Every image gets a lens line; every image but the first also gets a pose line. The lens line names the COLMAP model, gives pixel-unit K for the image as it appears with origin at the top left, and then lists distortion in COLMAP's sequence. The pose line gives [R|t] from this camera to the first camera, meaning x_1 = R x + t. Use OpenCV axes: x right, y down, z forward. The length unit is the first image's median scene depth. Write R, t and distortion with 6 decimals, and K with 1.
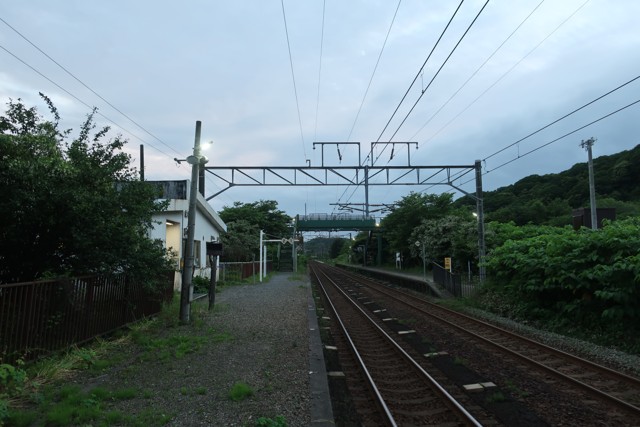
lens RADIAL K [[503.7, 0, 320.0], [0, 503.7, 213.5], [0, 0, 1]] dist [-0.007880, -0.004338]
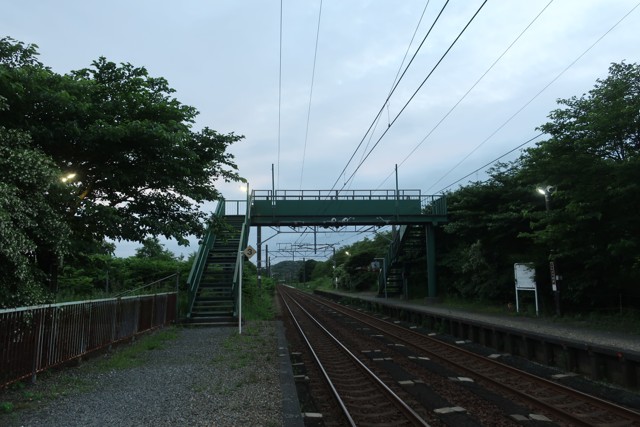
lens RADIAL K [[503.7, 0, 320.0], [0, 503.7, 213.5], [0, 0, 1]] dist [-0.007880, -0.004338]
pose [[0.997871, 0.000262, 0.065221, -0.021520], [0.002741, 0.998940, -0.045939, 0.063480], [-0.065164, 0.046020, 0.996813, 0.748705]]
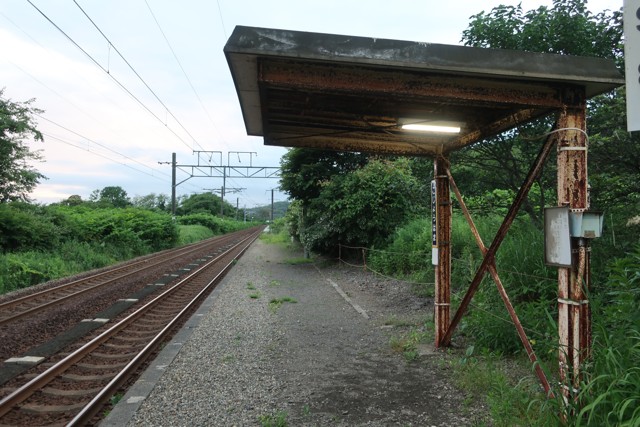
lens RADIAL K [[500.6, 0, 320.0], [0, 500.6, 213.5], [0, 0, 1]] dist [-0.008605, 0.002286]
pose [[0.997282, 0.020993, 0.070627, 0.133811], [-0.025707, 0.997455, 0.066504, 0.144697], [-0.069052, -0.068138, 0.995283, 1.687408]]
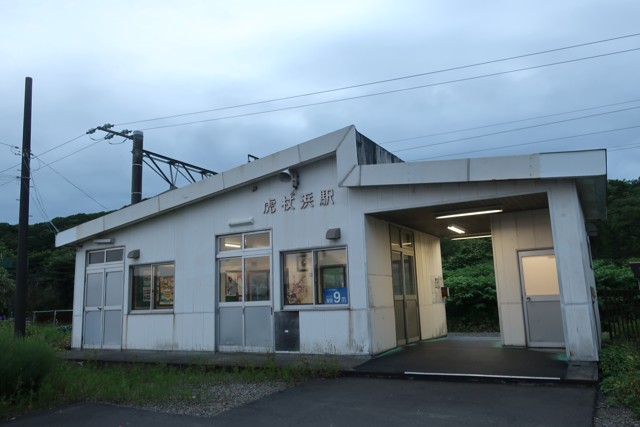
lens RADIAL K [[500.6, 0, 320.0], [0, 500.6, 213.5], [0, 0, 1]] dist [-0.008605, 0.002286]
pose [[0.510142, 0.138296, 0.848899, -0.410163], [-0.041353, 0.989791, -0.136399, 0.039318], [-0.859095, 0.034478, 0.510653, 0.319588]]
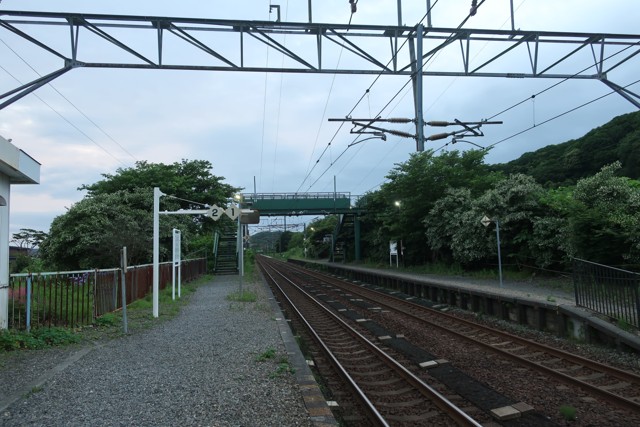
lens RADIAL K [[500.6, 0, 320.0], [0, 500.6, 213.5], [0, 0, 1]] dist [-0.008605, 0.002286]
pose [[0.993883, -0.010002, 0.109980, -0.021245], [0.008688, 0.999885, 0.012420, 0.033582], [-0.110092, -0.011388, 0.993856, 0.394063]]
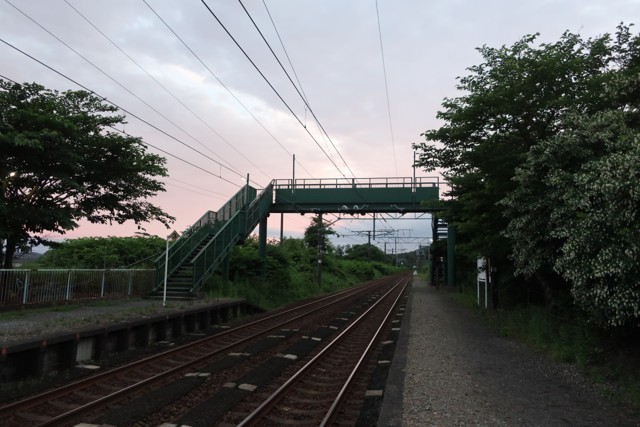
lens RADIAL K [[500.6, 0, 320.0], [0, 500.6, 213.5], [0, 0, 1]] dist [-0.008605, 0.002286]
pose [[0.976447, 0.003870, -0.215722, 0.140241], [-0.007936, 0.999807, -0.017984, 0.062442], [0.215611, 0.019272, 0.976289, 0.737983]]
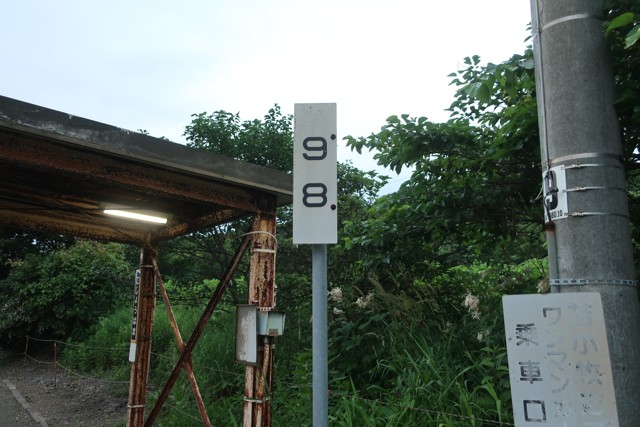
lens RADIAL K [[500.6, 0, 320.0], [0, 500.6, 213.5], [0, 0, 1]] dist [-0.008605, 0.002286]
pose [[0.815706, 0.147051, 0.559463, 0.137654], [-0.084023, 0.987012, -0.136922, 0.143441], [-0.572331, 0.064680, 0.817468, 1.688027]]
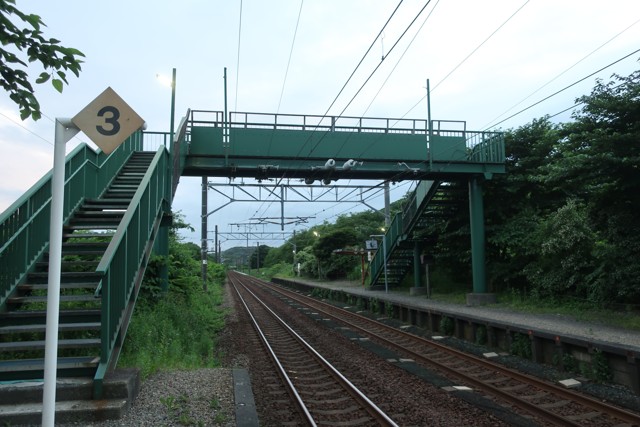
lens RADIAL K [[500.6, 0, 320.0], [0, 500.6, 213.5], [0, 0, 1]] dist [-0.008605, 0.002286]
pose [[0.986886, 0.010121, 0.161102, -0.029010], [-0.006927, 0.999768, -0.020374, 0.086383], [-0.161271, 0.018991, 0.986727, 1.010301]]
